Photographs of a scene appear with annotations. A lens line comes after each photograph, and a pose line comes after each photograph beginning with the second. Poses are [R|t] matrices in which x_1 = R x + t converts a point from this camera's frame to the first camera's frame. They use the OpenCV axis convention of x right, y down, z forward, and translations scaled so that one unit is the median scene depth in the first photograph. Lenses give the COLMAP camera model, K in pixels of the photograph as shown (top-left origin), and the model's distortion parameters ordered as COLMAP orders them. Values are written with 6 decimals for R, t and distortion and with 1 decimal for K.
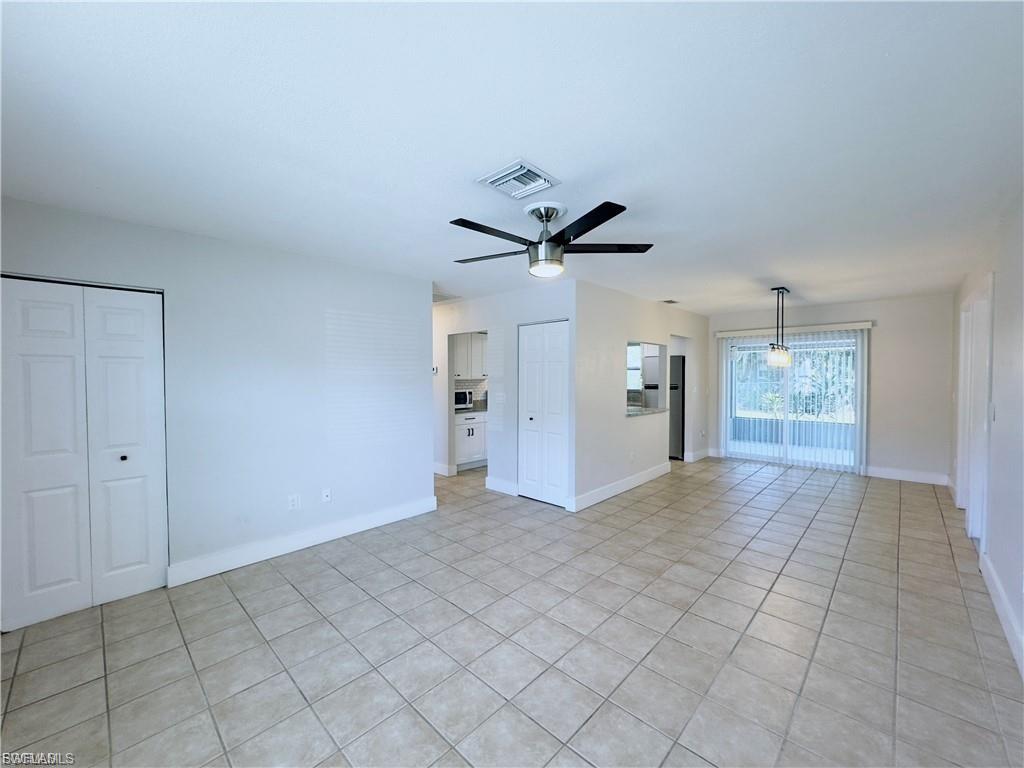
lens RADIAL K [[408.2, 0, 509.3], [0, 408.2, 384.4], [0, 0, 1]] dist [-0.006010, 0.001561]
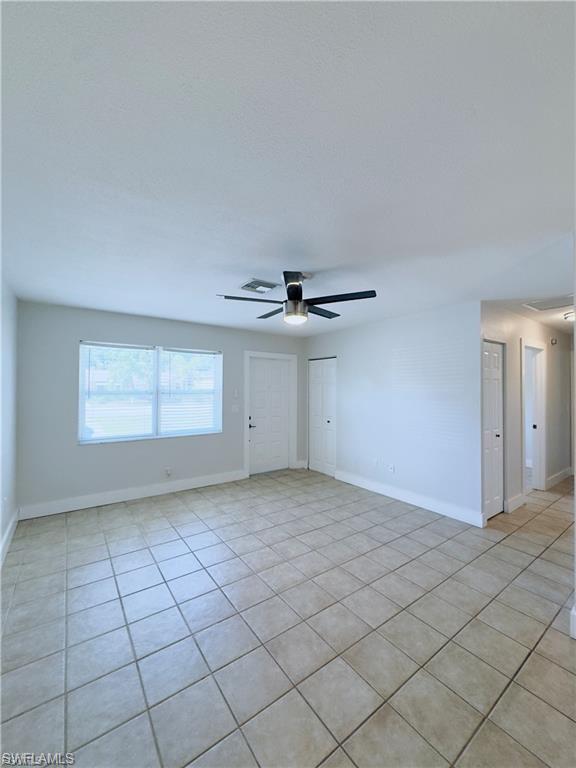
lens RADIAL K [[306.1, 0, 290.2], [0, 306.1, 381.6], [0, 0, 1]] dist [-0.006010, 0.001561]
pose [[-0.168212, -0.016426, -0.985614, 0.884430], [-0.025944, 0.999589, -0.012231, -0.040324], [0.985409, 0.023513, -0.168569, 0.906659]]
